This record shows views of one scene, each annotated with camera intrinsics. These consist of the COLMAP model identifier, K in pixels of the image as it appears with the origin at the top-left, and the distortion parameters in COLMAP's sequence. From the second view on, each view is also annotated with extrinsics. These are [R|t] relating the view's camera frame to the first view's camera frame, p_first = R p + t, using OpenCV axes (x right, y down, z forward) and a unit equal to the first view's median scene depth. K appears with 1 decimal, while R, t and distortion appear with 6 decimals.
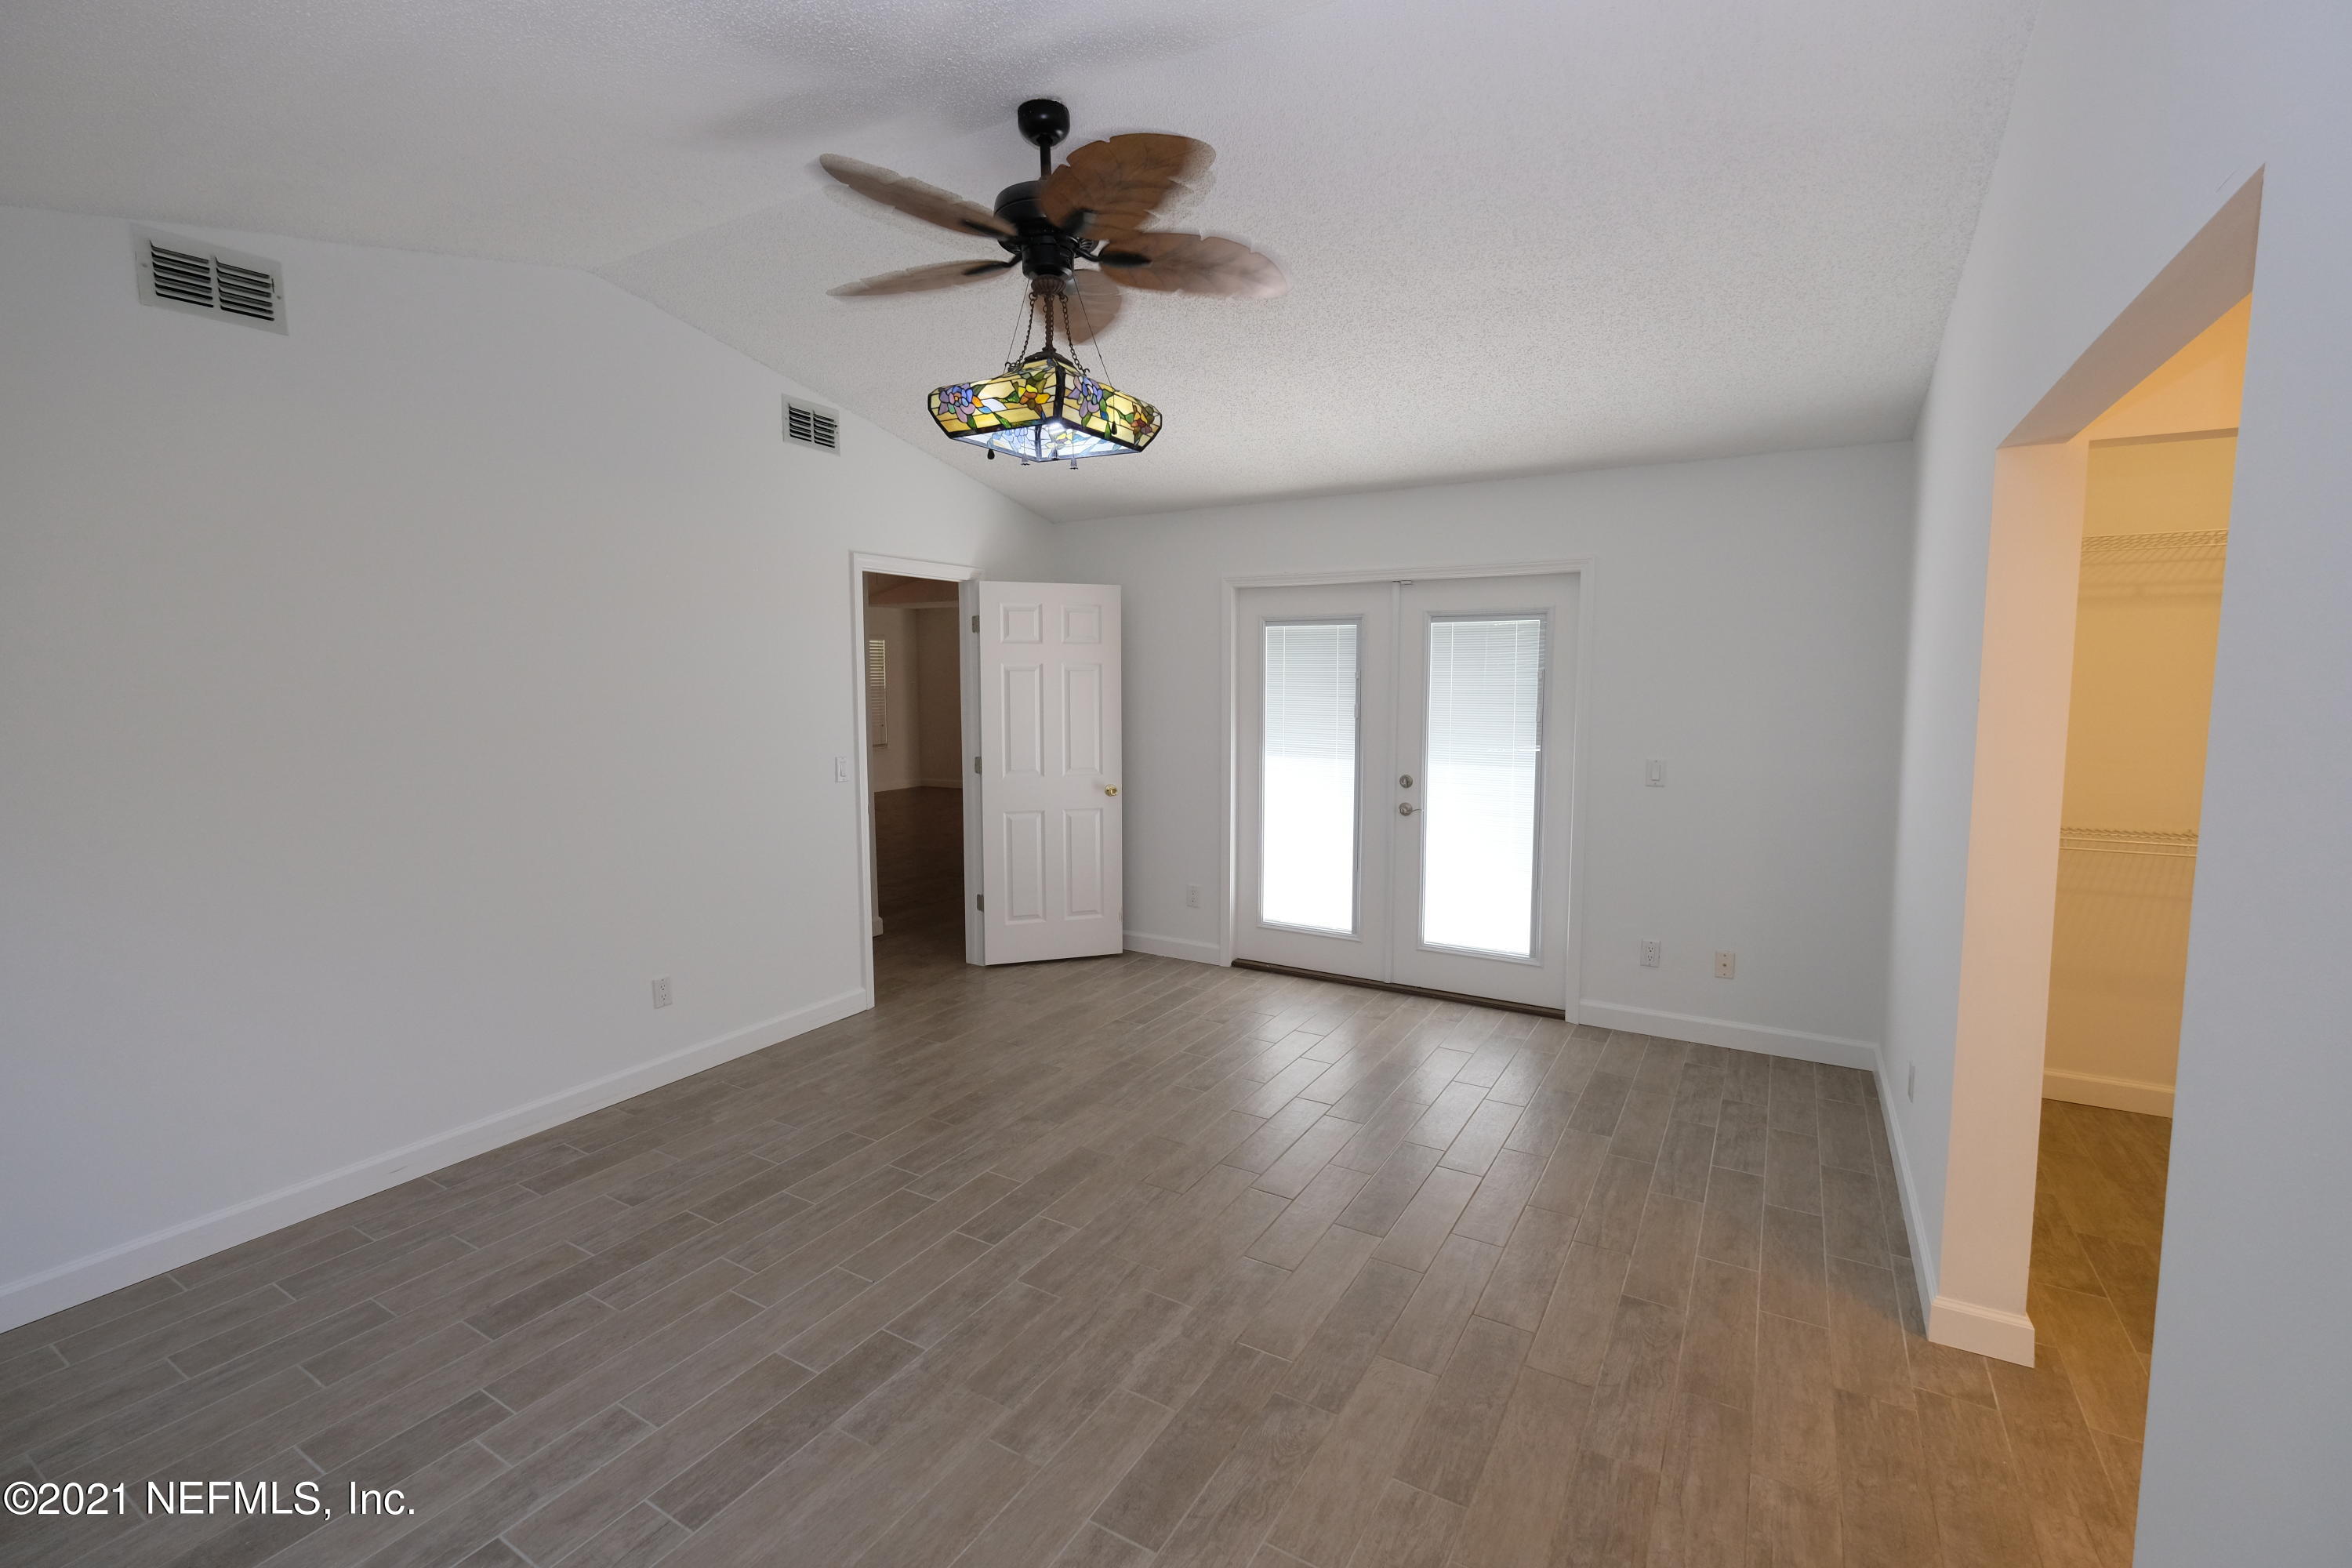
lens RADIAL K [[1023.1, 0, 1168.5], [0, 1023.1, 786.8], [0, 0, 1]] dist [-0.004983, 0.001149]
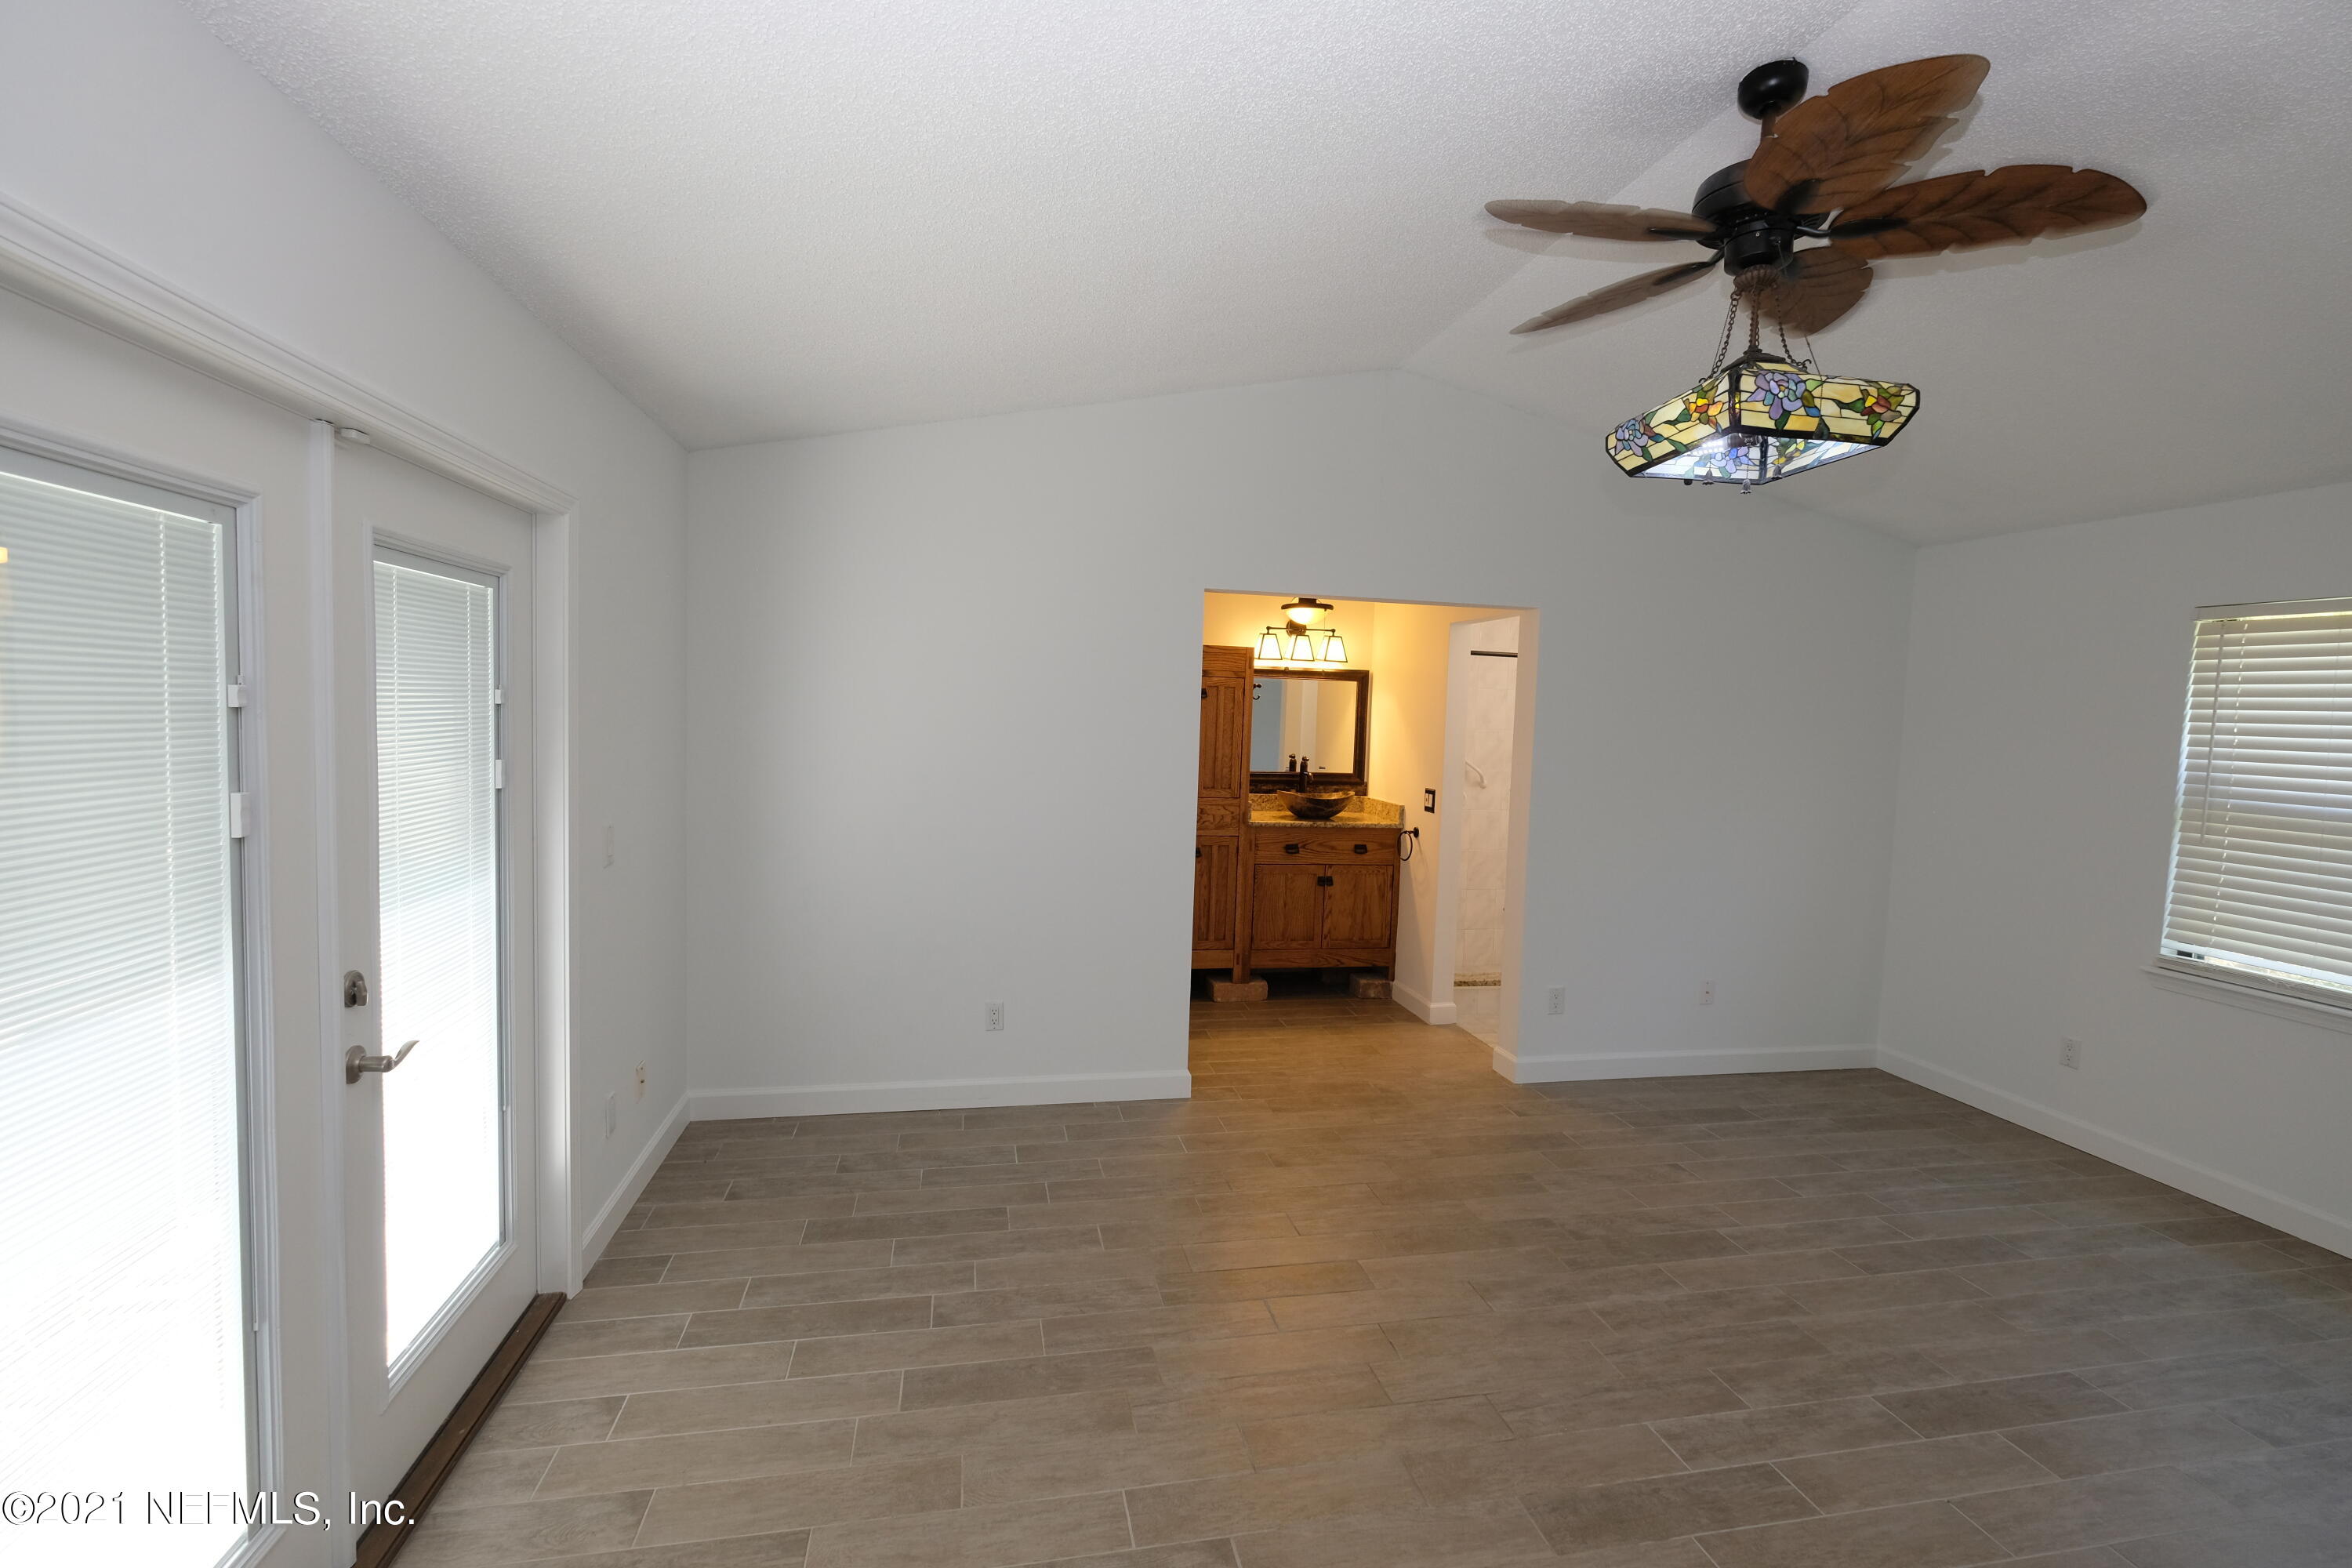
lens RADIAL K [[1023.1, 0, 1176.0], [0, 1023.1, 774.1], [0, 0, 1]] dist [-0.004983, 0.001149]
pose [[-0.680669, -0.066836, 0.729536, -0.424502], [0.050744, 0.989136, 0.137964, -0.218899], [-0.730832, 0.130927, -0.669883, 1.915284]]
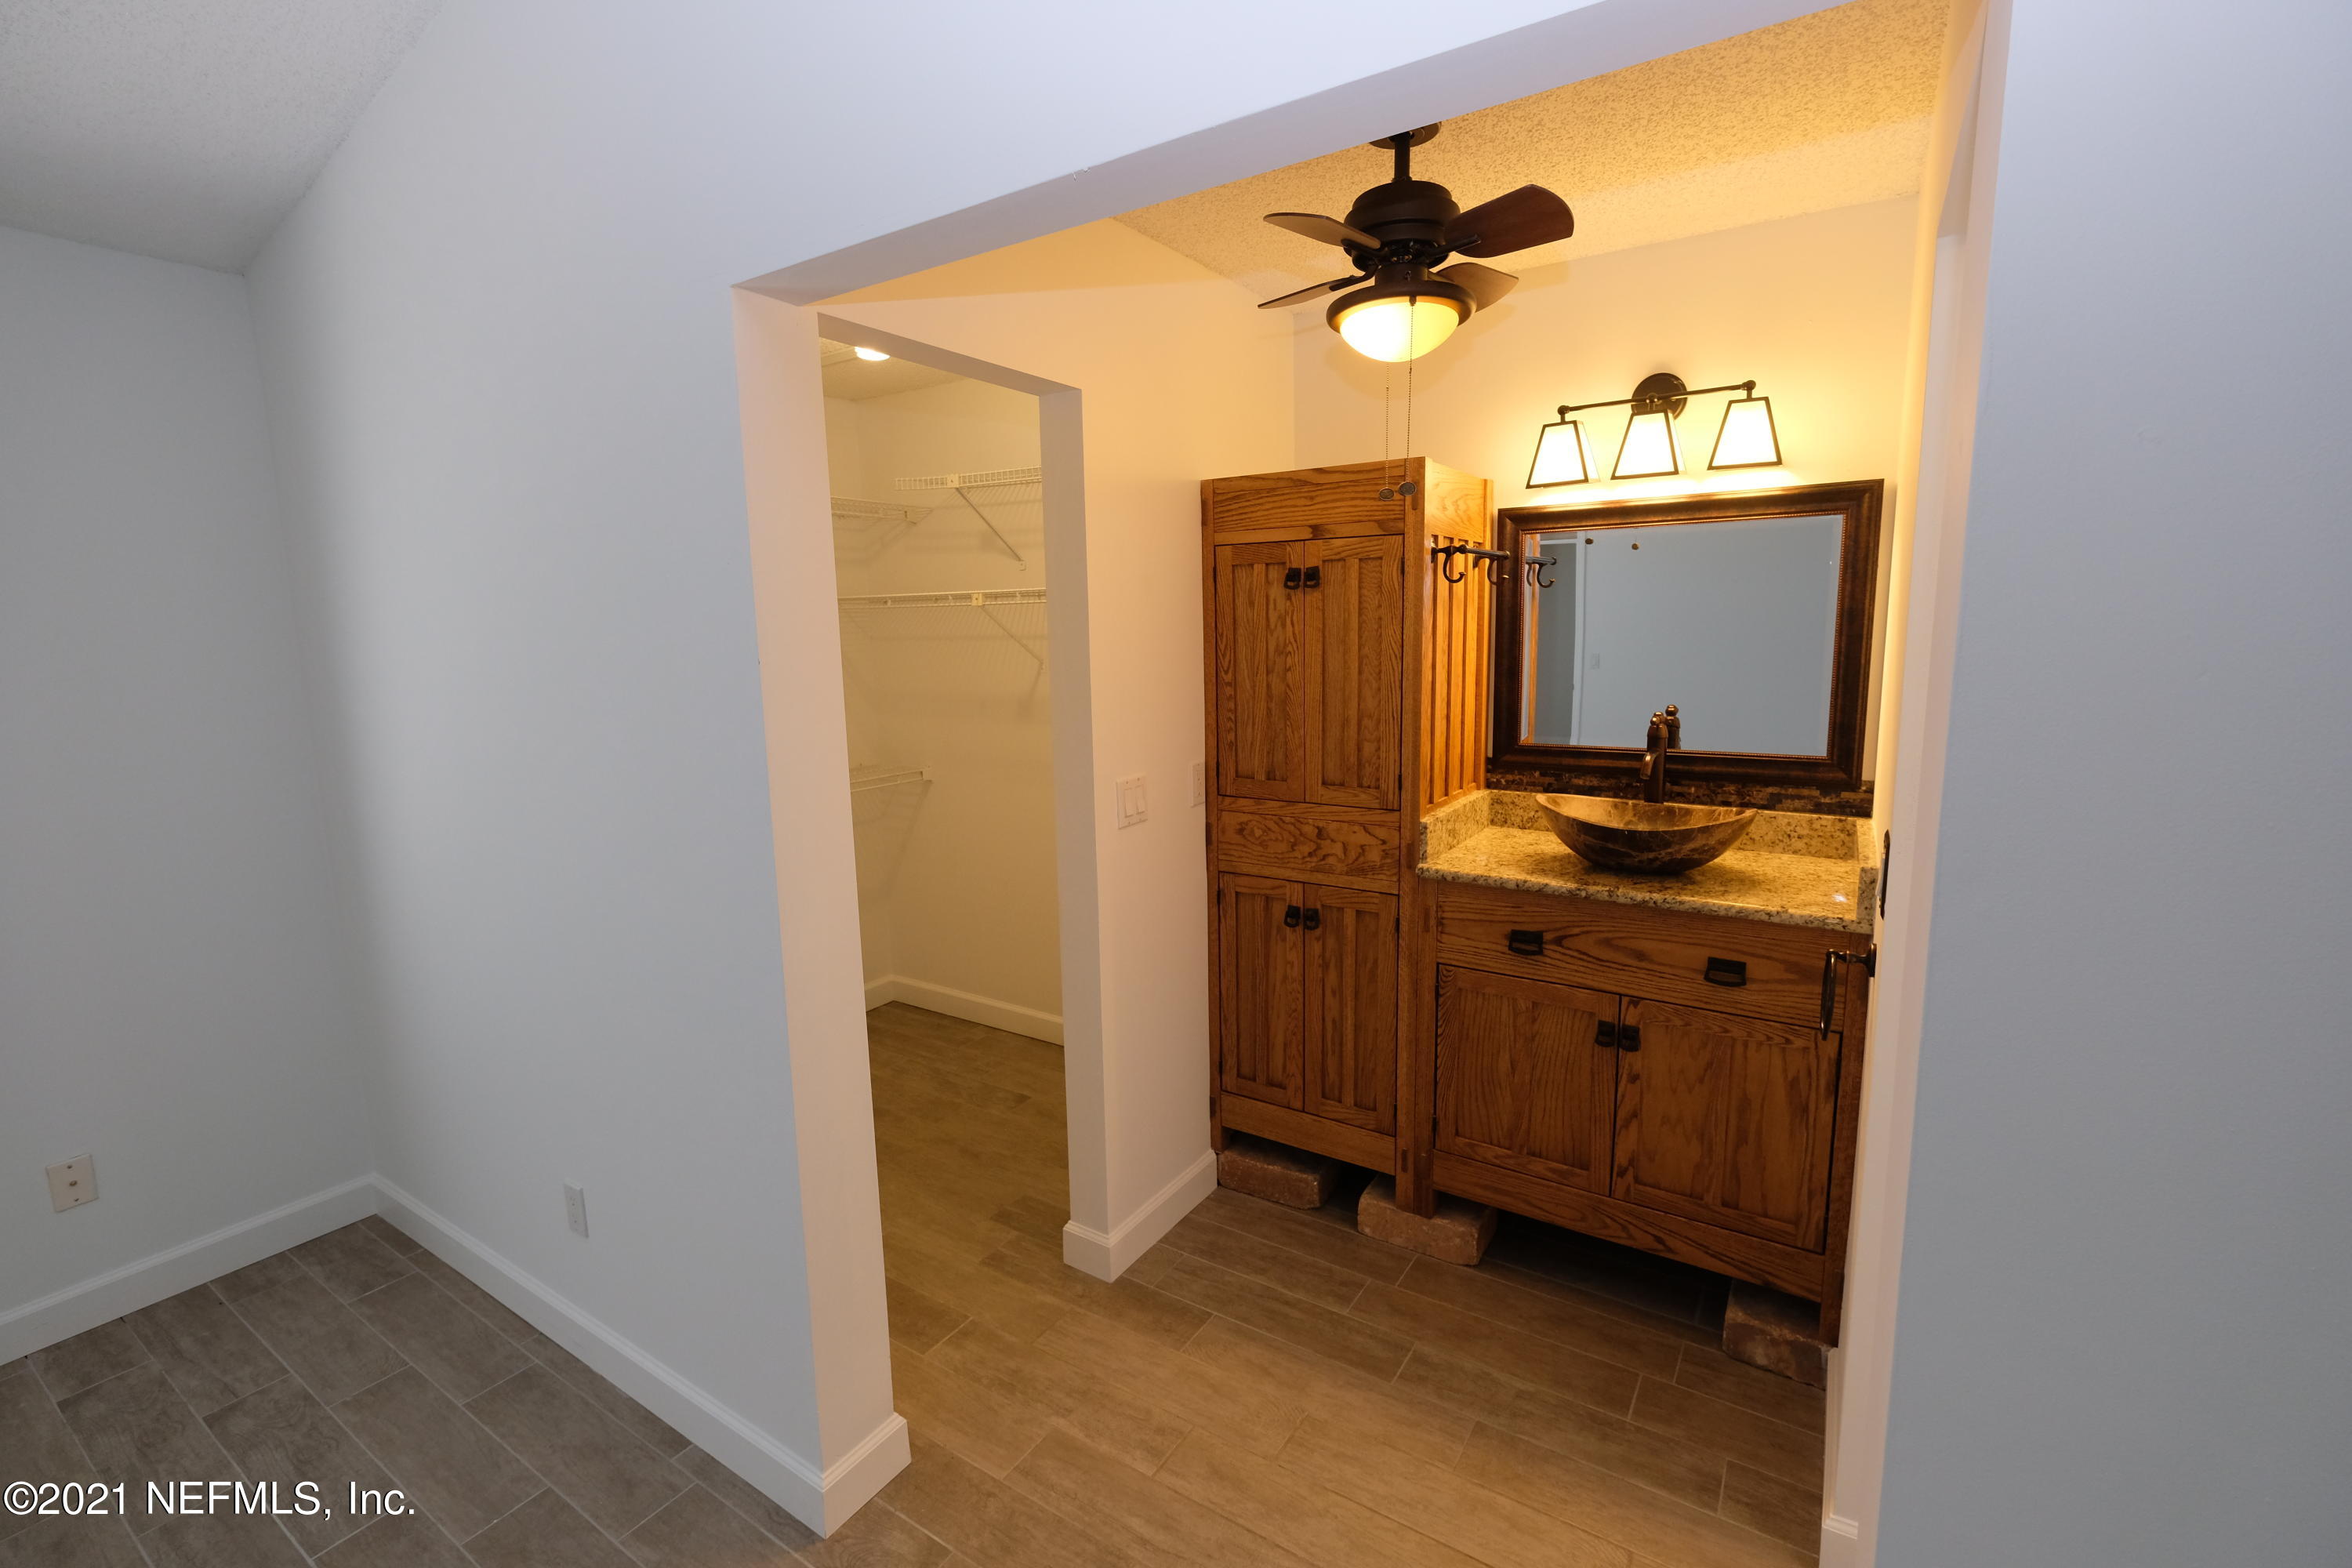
lens RADIAL K [[1023.1, 0, 1173.6], [0, 1023.1, 771.4], [0, 0, 1]] dist [-0.004983, 0.001149]
pose [[0.032140, -0.142920, 0.989212, 0.093549], [0.130295, 0.981877, 0.137627, -0.064336], [-0.990954, 0.124466, 0.050180, 0.585666]]
